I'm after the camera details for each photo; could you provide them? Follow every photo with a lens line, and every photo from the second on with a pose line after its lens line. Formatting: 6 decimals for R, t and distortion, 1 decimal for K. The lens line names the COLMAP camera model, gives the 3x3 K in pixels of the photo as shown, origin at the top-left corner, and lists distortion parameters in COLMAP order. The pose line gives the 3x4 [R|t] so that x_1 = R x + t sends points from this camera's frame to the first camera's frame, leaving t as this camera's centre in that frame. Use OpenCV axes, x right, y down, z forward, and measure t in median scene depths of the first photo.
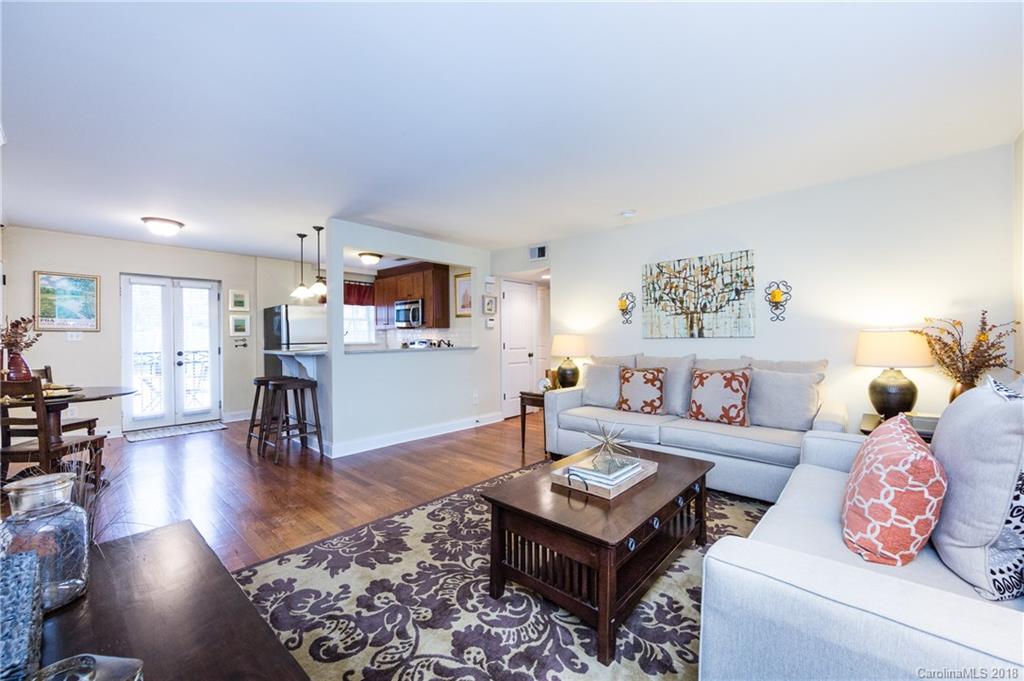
lens RADIAL K [[406.4, 0, 513.3], [0, 406.4, 337.3], [0, 0, 1]] dist [-0.003593, 0.000093]
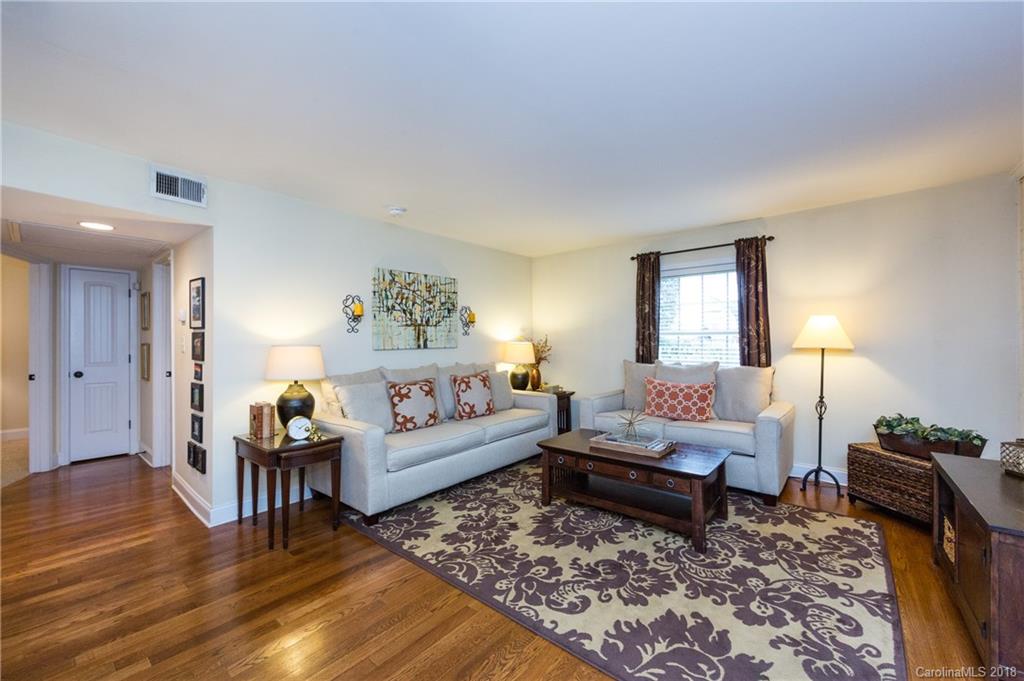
lens RADIAL K [[406.4, 0, 516.9], [0, 406.4, 339.4], [0, 0, 1]] dist [-0.003593, 0.000093]
pose [[-0.049295, 0.014135, 0.998684, -0.597547], [0.006188, 0.999885, -0.013846, -0.006460], [-0.998765, 0.005497, -0.049377, 0.757529]]
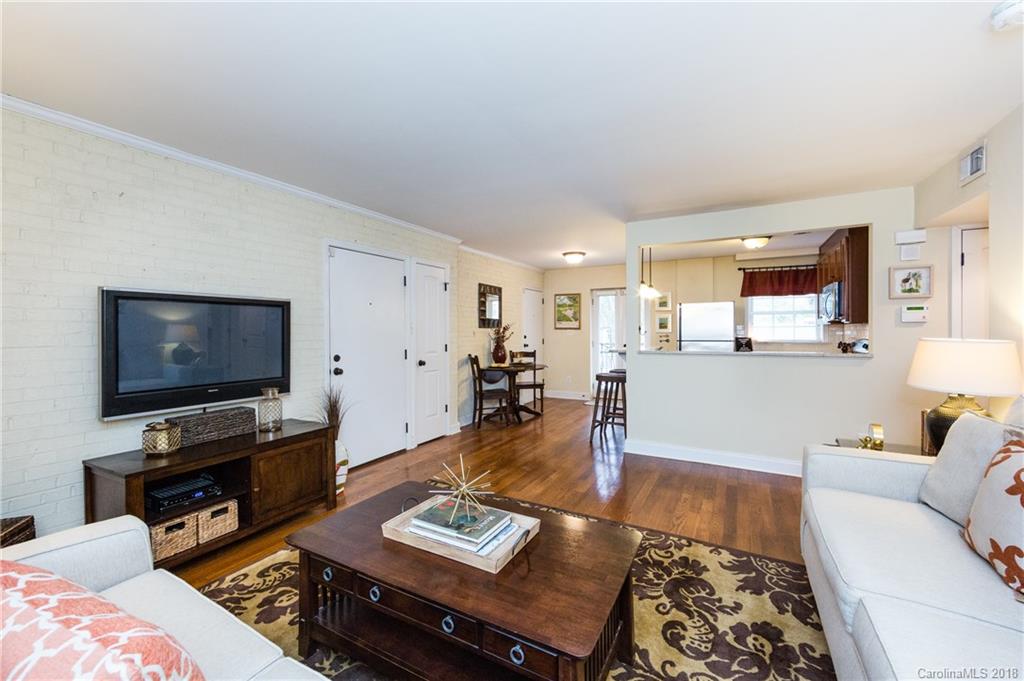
lens RADIAL K [[406.4, 0, 503.1], [0, 406.4, 334.8], [0, 0, 1]] dist [-0.003593, 0.000093]
pose [[0.201893, 0.016114, -0.979275, 0.510813], [0.001792, 0.999857, 0.016822, -0.024512], [0.979406, -0.005151, 0.201835, 0.478991]]
